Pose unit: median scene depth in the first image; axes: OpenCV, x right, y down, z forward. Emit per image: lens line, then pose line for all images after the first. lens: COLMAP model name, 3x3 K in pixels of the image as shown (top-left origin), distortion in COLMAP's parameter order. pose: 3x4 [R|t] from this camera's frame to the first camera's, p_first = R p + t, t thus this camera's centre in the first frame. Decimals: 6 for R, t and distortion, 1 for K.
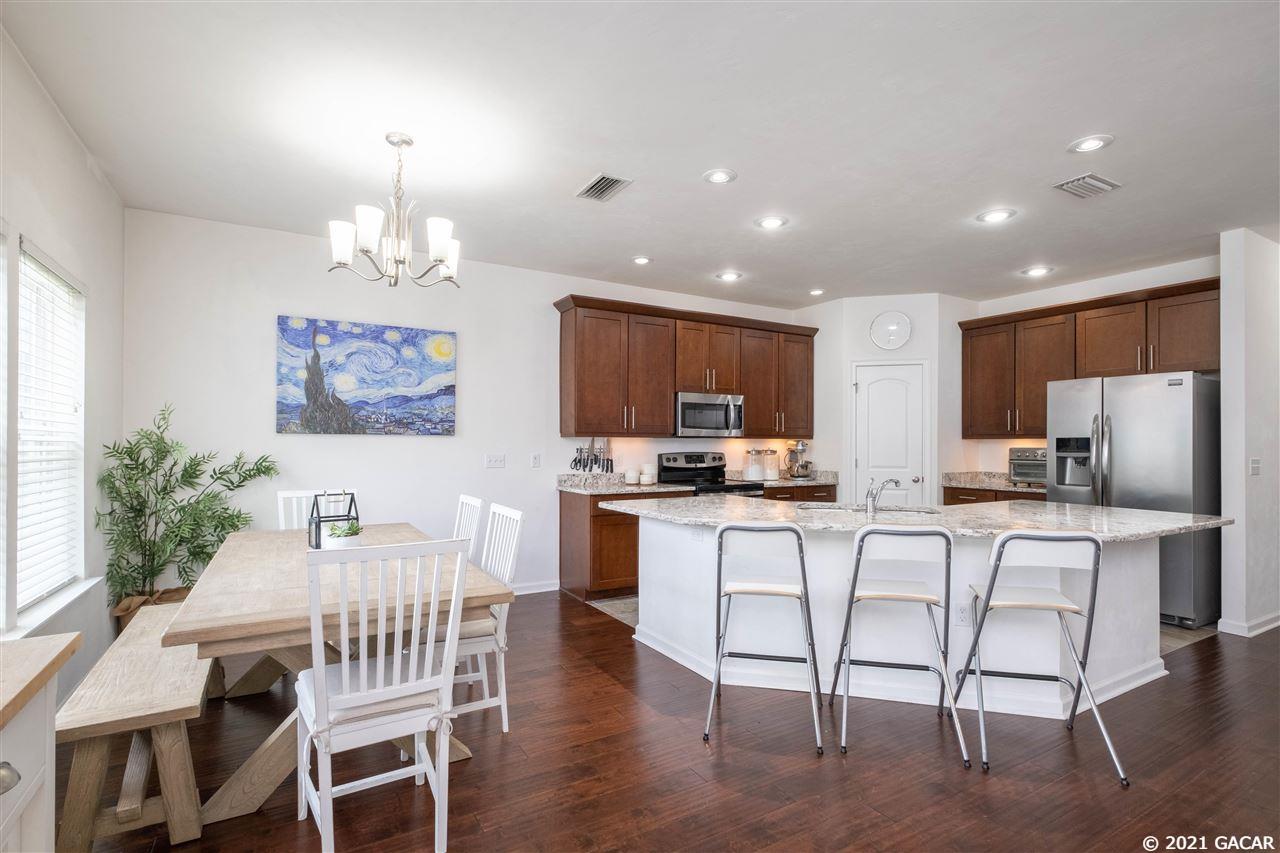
lens RADIAL K [[604.2, 0, 634.6], [0, 604.2, 438.6], [0, 0, 1]] dist [-0.002594, 0.000716]
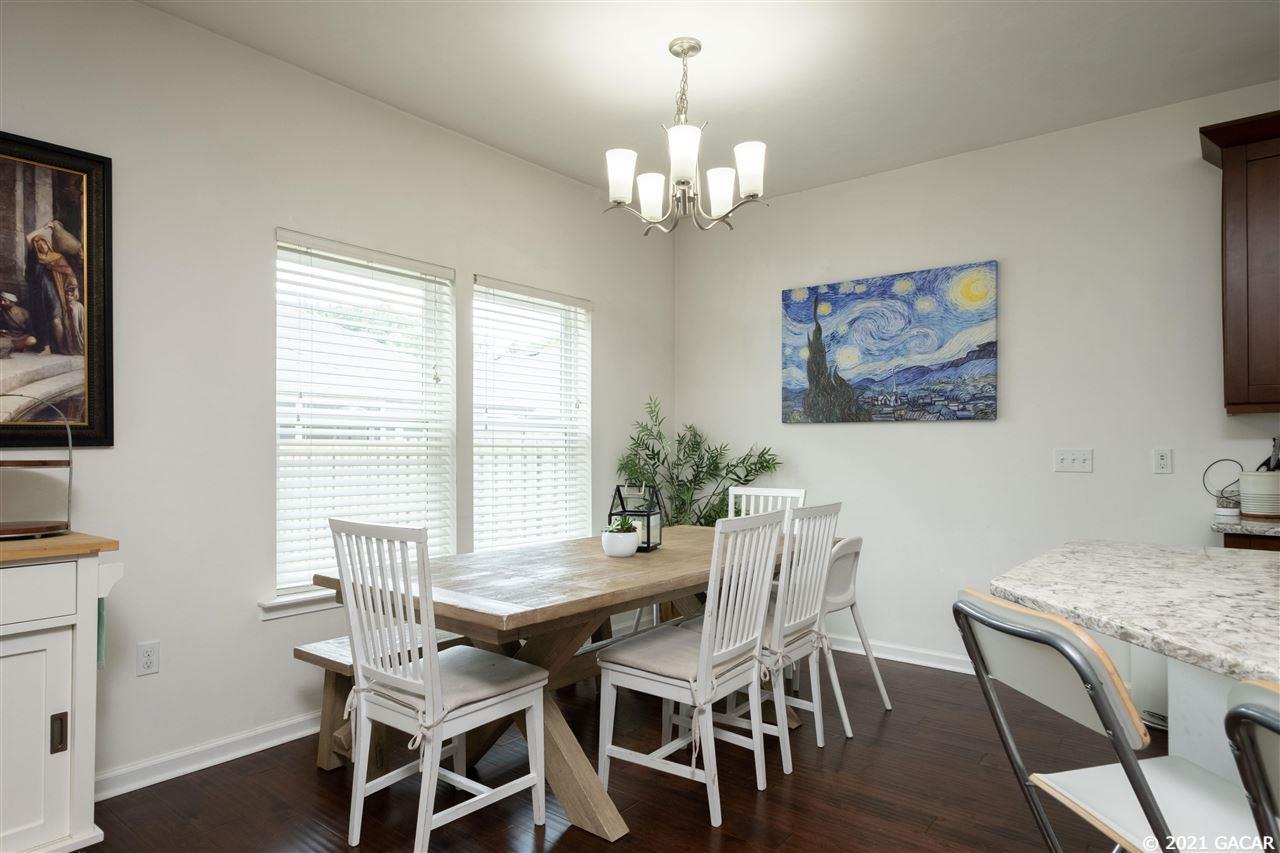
lens RADIAL K [[736.1, 0, 639.9], [0, 736.1, 438.2], [0, 0, 1]] dist [-0.002661, 0.003153]
pose [[0.362846, -0.014307, -0.931739, 0.279907], [0.006897, 0.999896, -0.012668, 0.020709], [0.931824, -0.001830, 0.362907, 0.339810]]
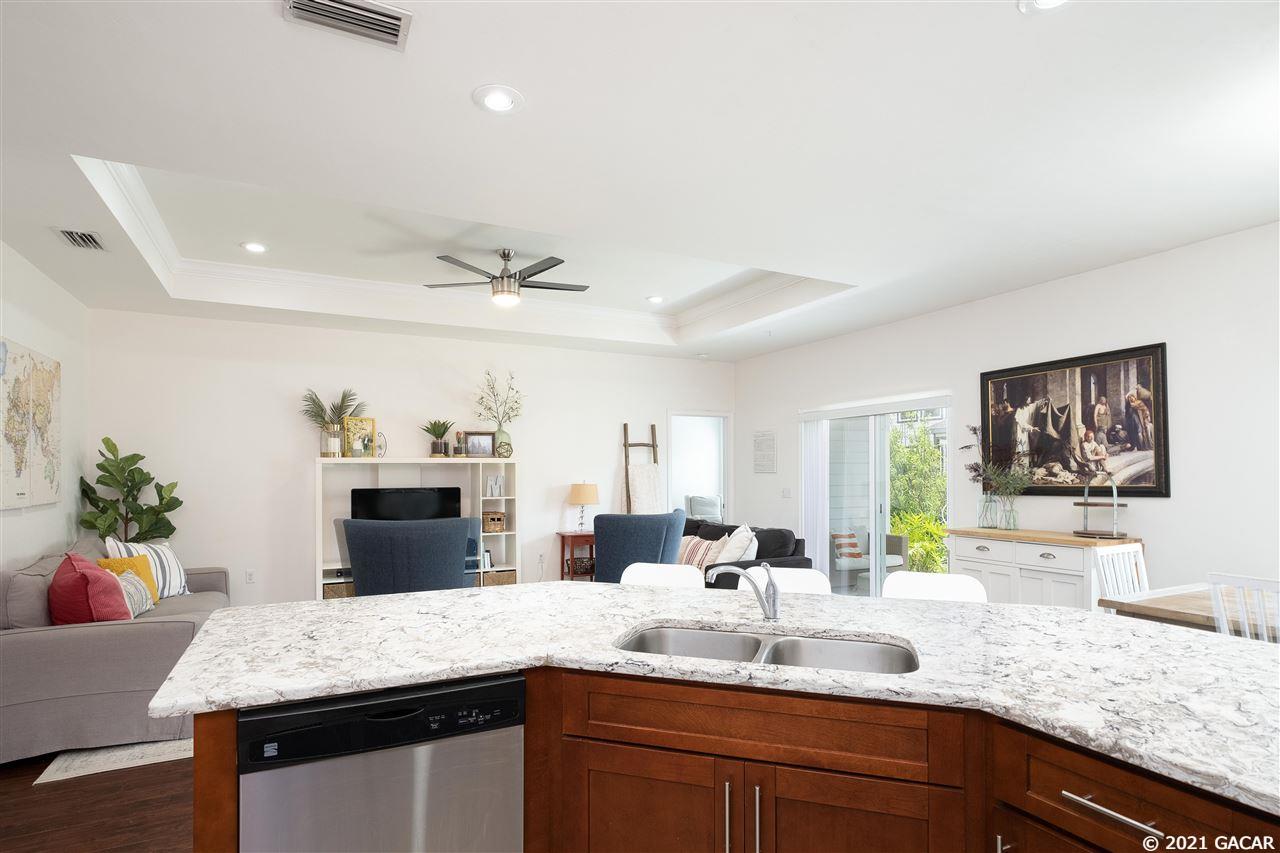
lens RADIAL K [[657.6, 0, 631.1], [0, 657.6, 469.4], [0, 0, 1]] dist [-0.000871, 0.000550]
pose [[-0.998386, -0.000467, 0.056793, 0.309492], [-0.001185, 0.999920, -0.012622, -0.006136], [-0.056782, -0.012668, -0.998306, 1.033121]]
